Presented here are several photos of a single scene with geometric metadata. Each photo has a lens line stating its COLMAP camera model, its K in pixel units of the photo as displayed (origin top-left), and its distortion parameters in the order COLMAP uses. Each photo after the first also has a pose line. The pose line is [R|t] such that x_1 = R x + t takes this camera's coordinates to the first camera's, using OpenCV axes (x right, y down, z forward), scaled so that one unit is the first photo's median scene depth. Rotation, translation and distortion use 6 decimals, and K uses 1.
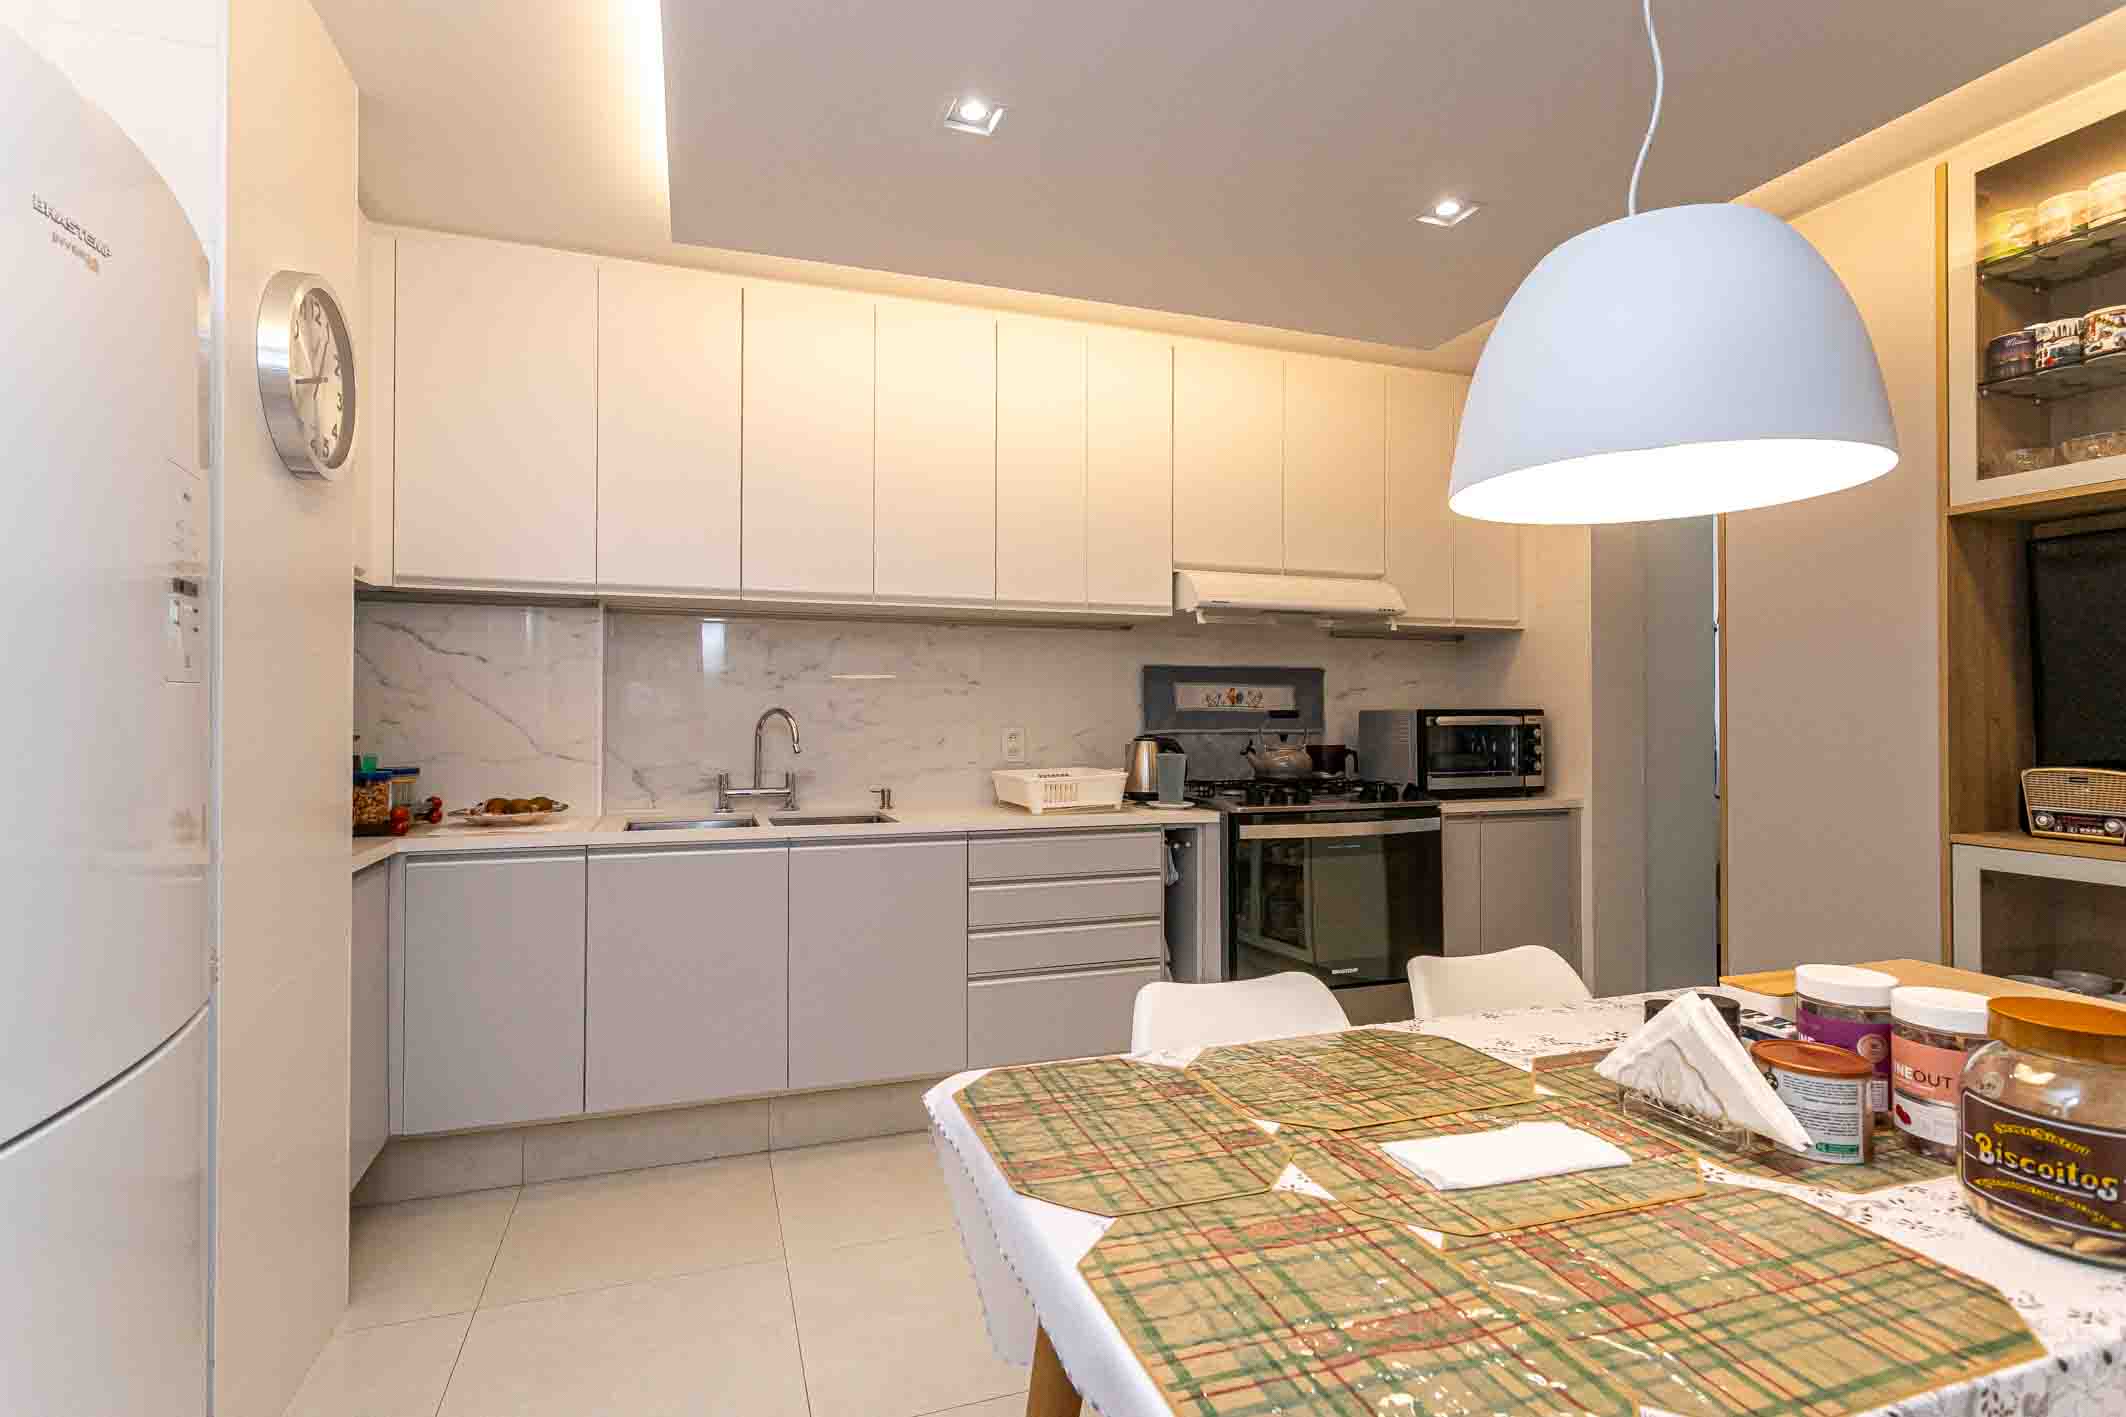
lens RADIAL K [[1017.8, 0, 1073.5], [0, 1017.8, 711.4], [0, 0, 1]] dist [0.009567, -0.000091]
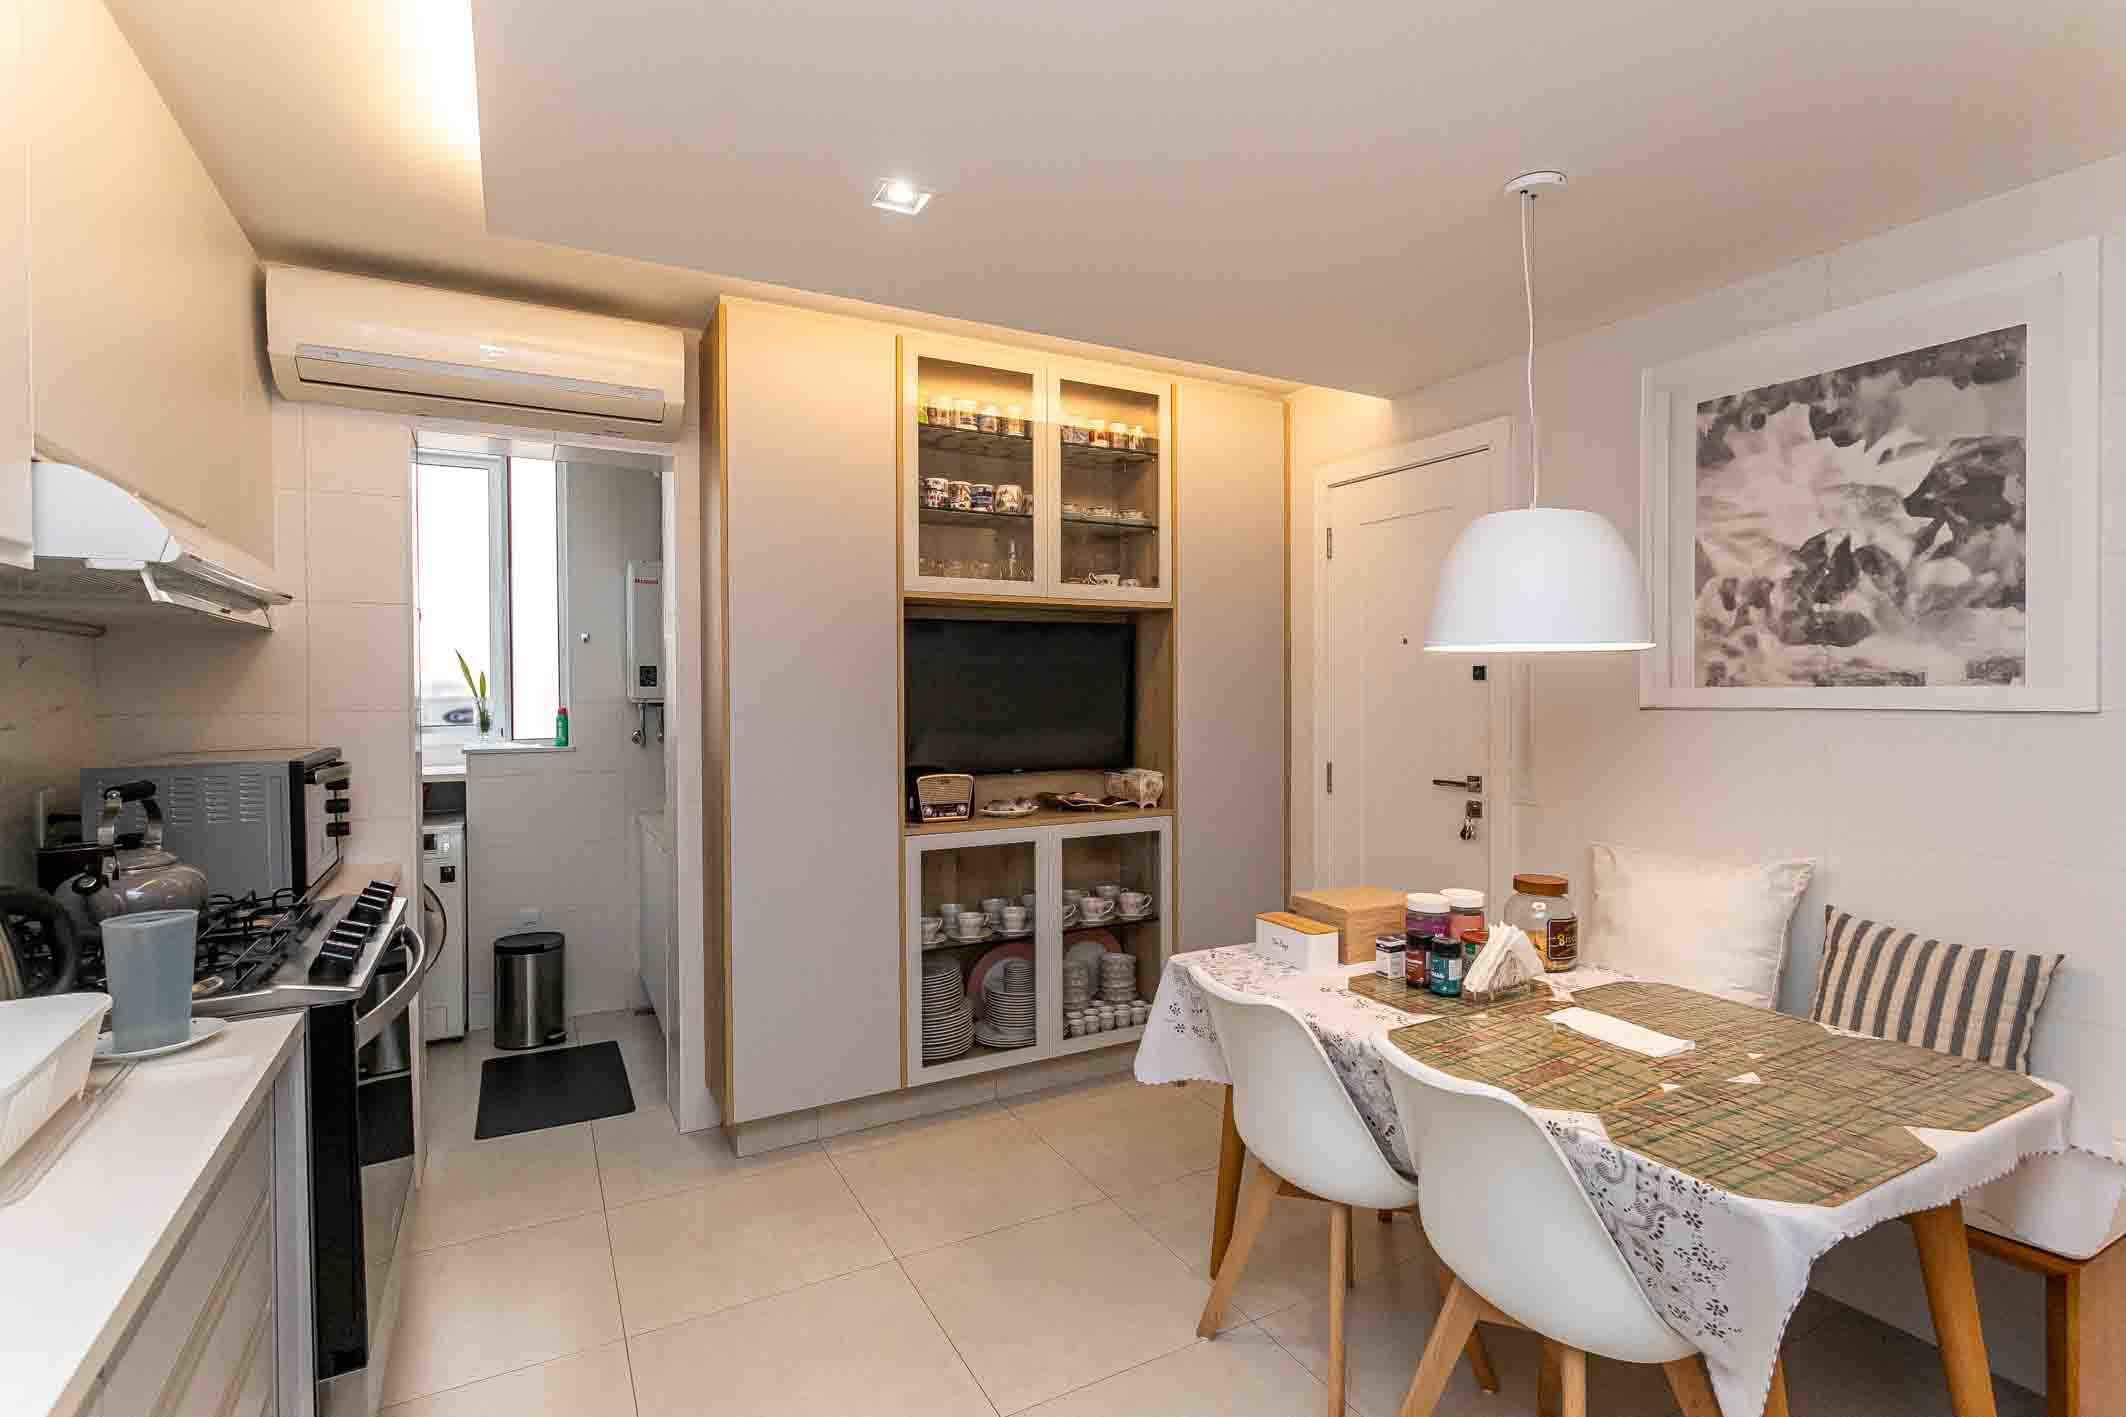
lens RADIAL K [[1017.8, 0, 1059.6], [0, 1017.8, 706.0], [0, 0, 1]] dist [0.009567, -0.000091]
pose [[-0.147793, -0.019078, 0.988834, -0.382826], [0.004151, 0.999793, 0.019909, -0.053273], [-0.989010, 0.007047, -0.147683, 0.730817]]
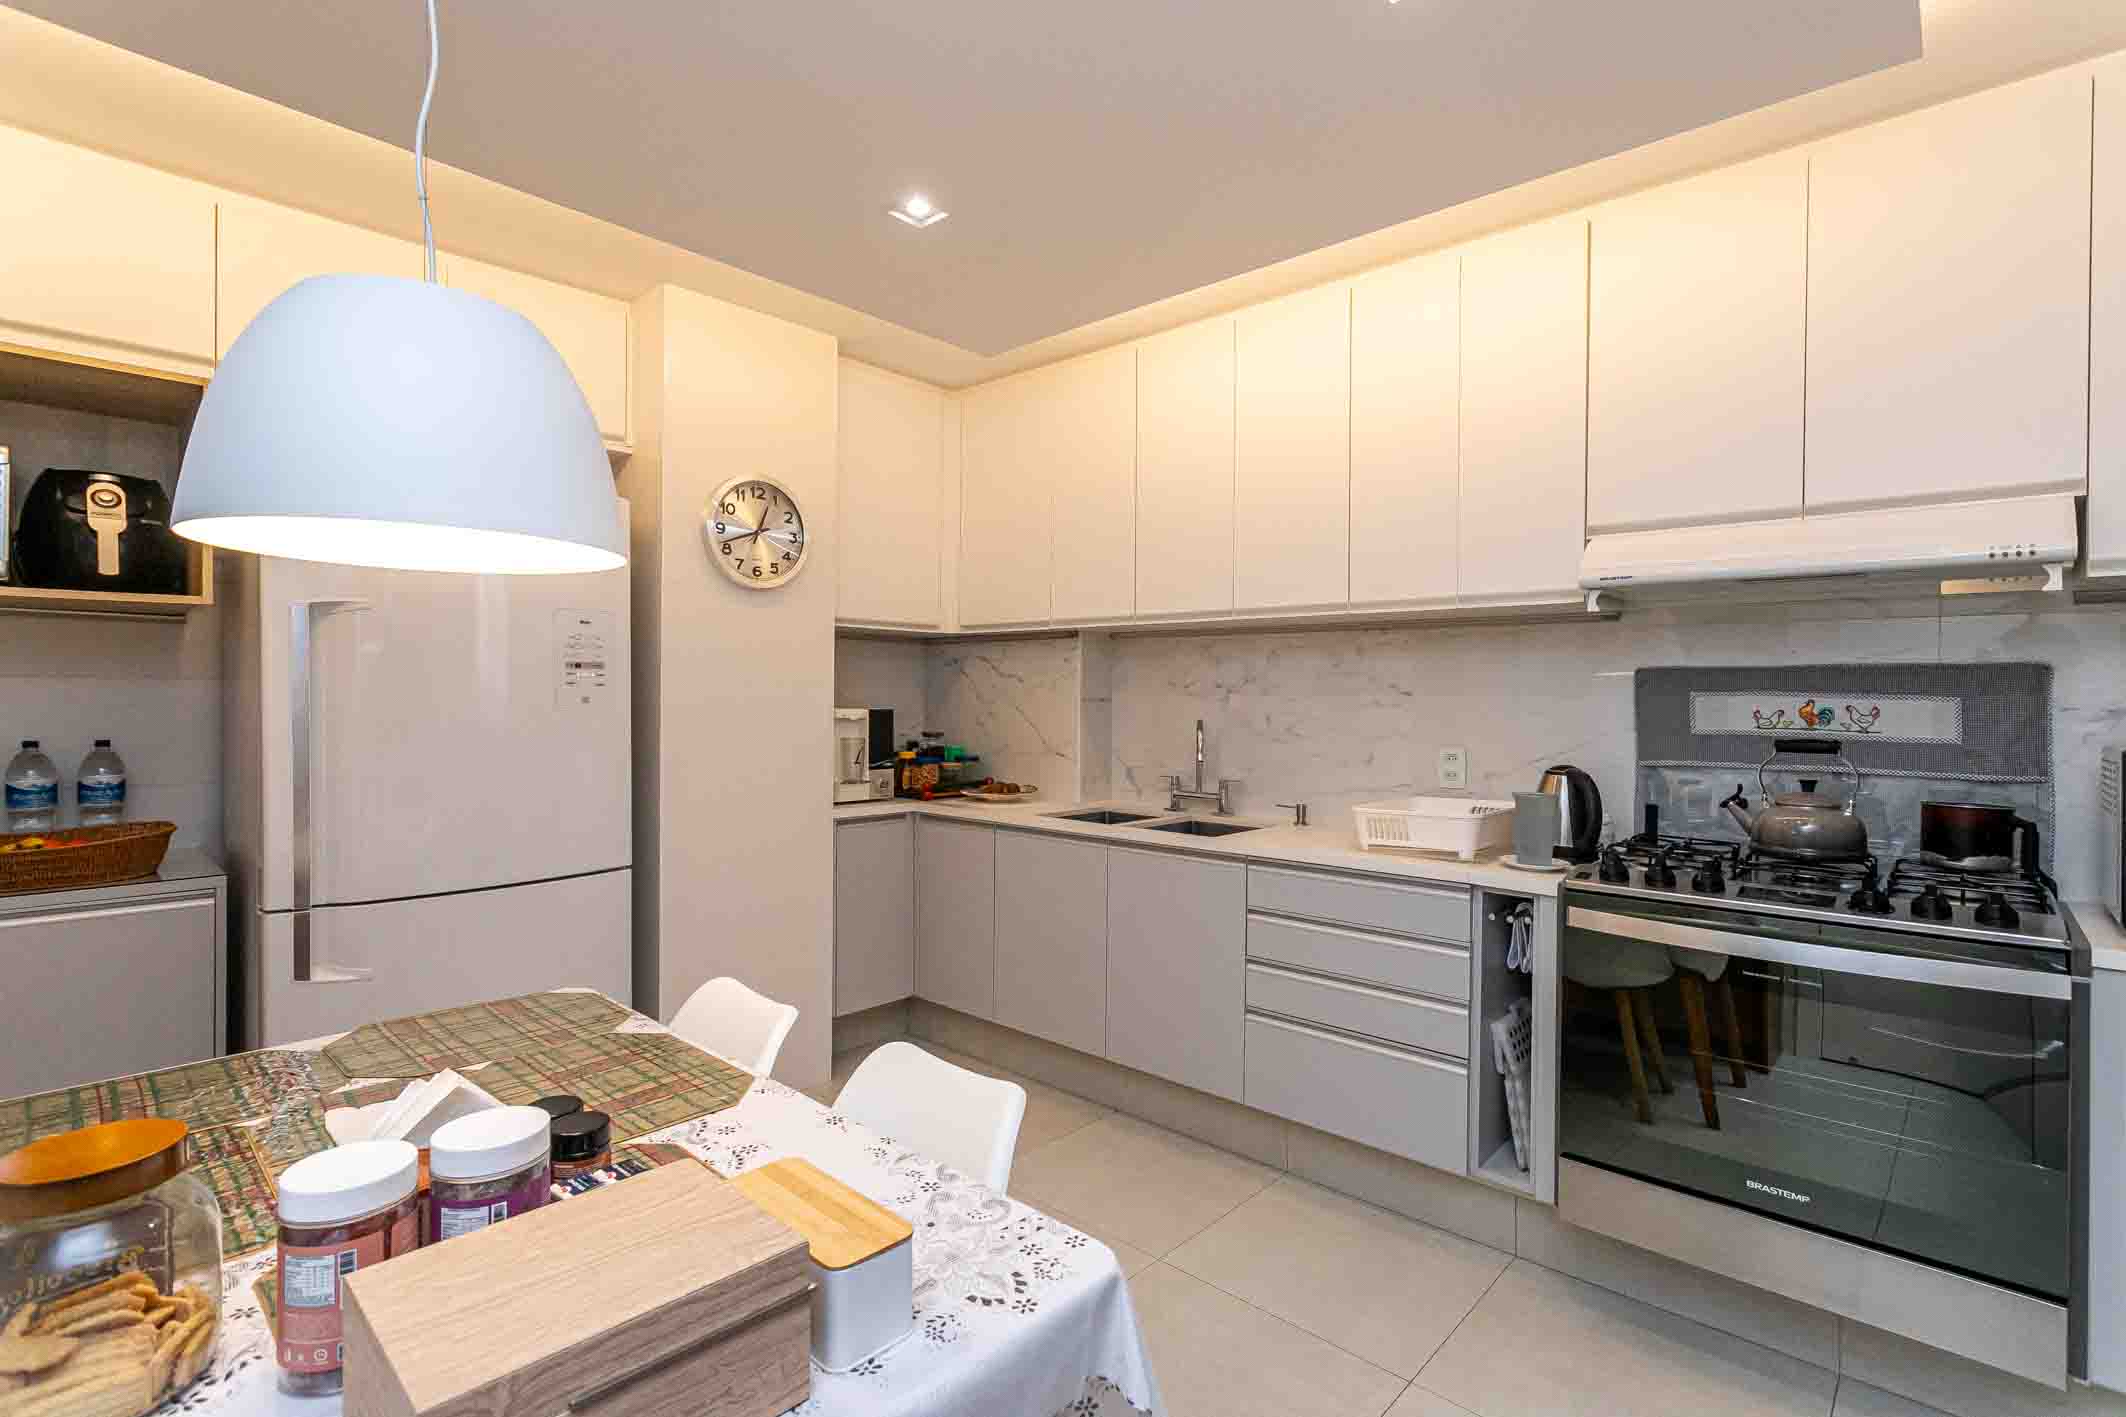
lens RADIAL K [[1017.8, 0, 1068.1], [0, 1017.8, 693.8], [0, 0, 1]] dist [0.009567, -0.000091]
pose [[0.461777, 0.000018, -0.886996, 0.612292], [-0.006840, 0.999970, -0.003541, -0.026150], [0.886970, 0.007702, 0.461763, 0.382139]]
